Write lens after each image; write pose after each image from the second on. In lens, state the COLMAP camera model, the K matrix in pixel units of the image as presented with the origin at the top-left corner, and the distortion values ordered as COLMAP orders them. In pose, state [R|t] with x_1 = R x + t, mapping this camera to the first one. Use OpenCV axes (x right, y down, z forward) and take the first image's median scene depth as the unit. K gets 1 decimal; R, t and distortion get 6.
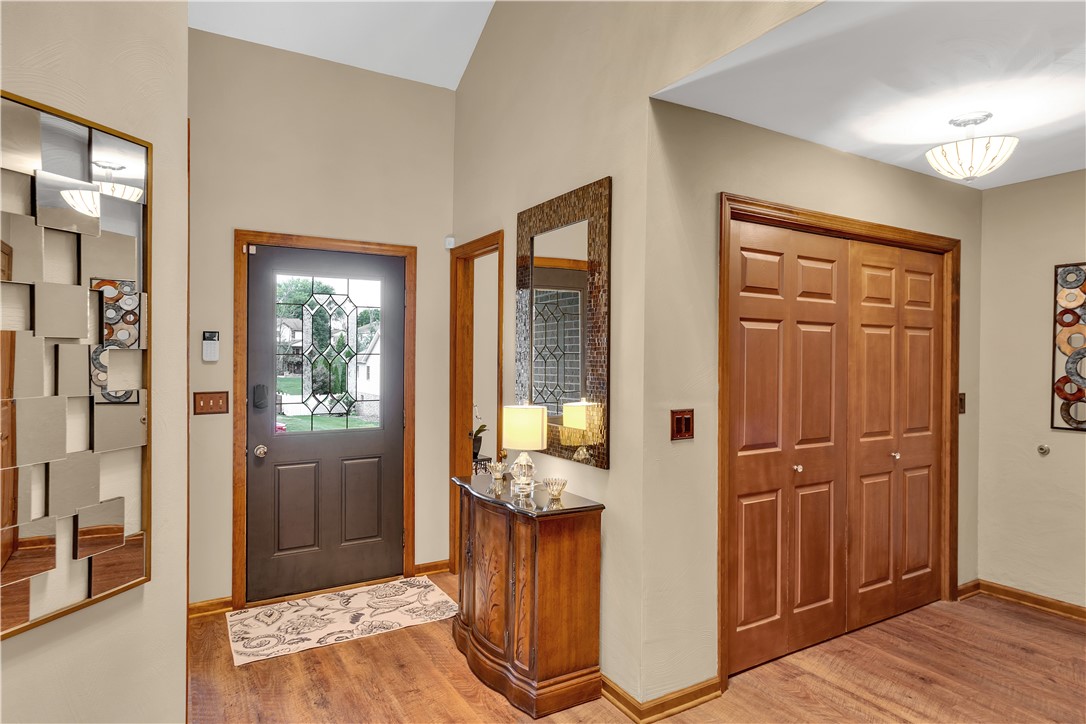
lens RADIAL K [[596.0, 0, 543.0], [0, 596.0, 362.0], [0, 0, 1]] dist [-0.027826, 0.019260]
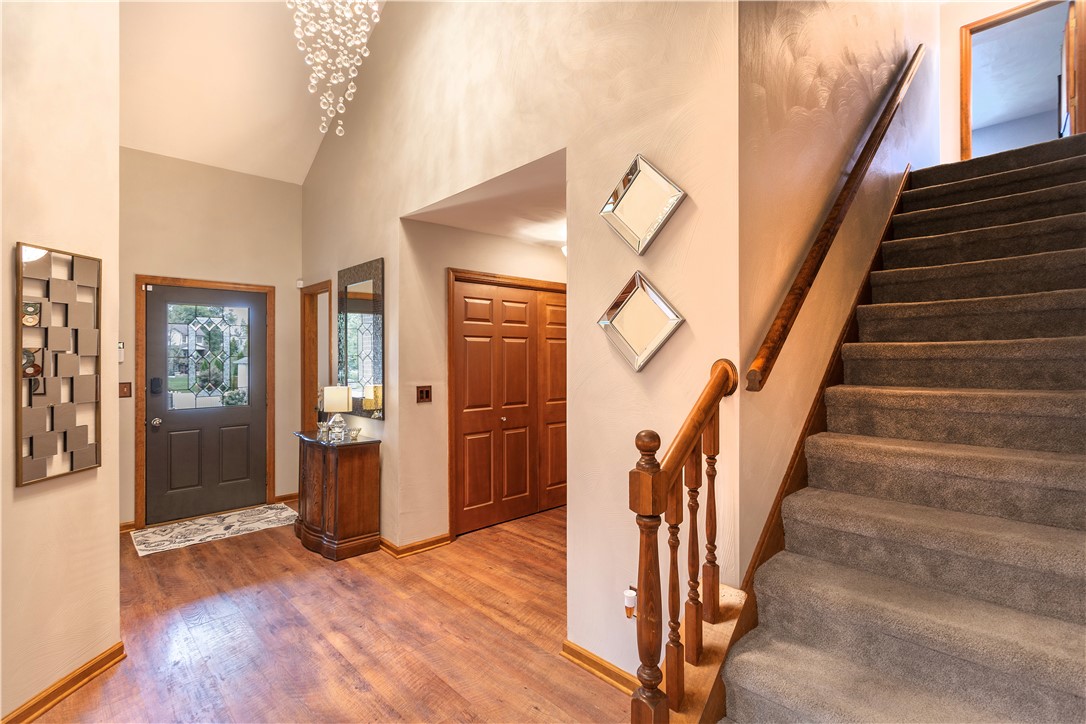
lens RADIAL K [[497.1, 0, 544.8], [0, 497.1, 359.2], [0, 0, 1]] dist [0.018158, -0.014669]
pose [[0.974796, -0.008276, 0.222946, 0.221419], [0.009213, 0.999953, -0.003161, 0.005205], [-0.222910, 0.005135, 0.974826, -0.501509]]
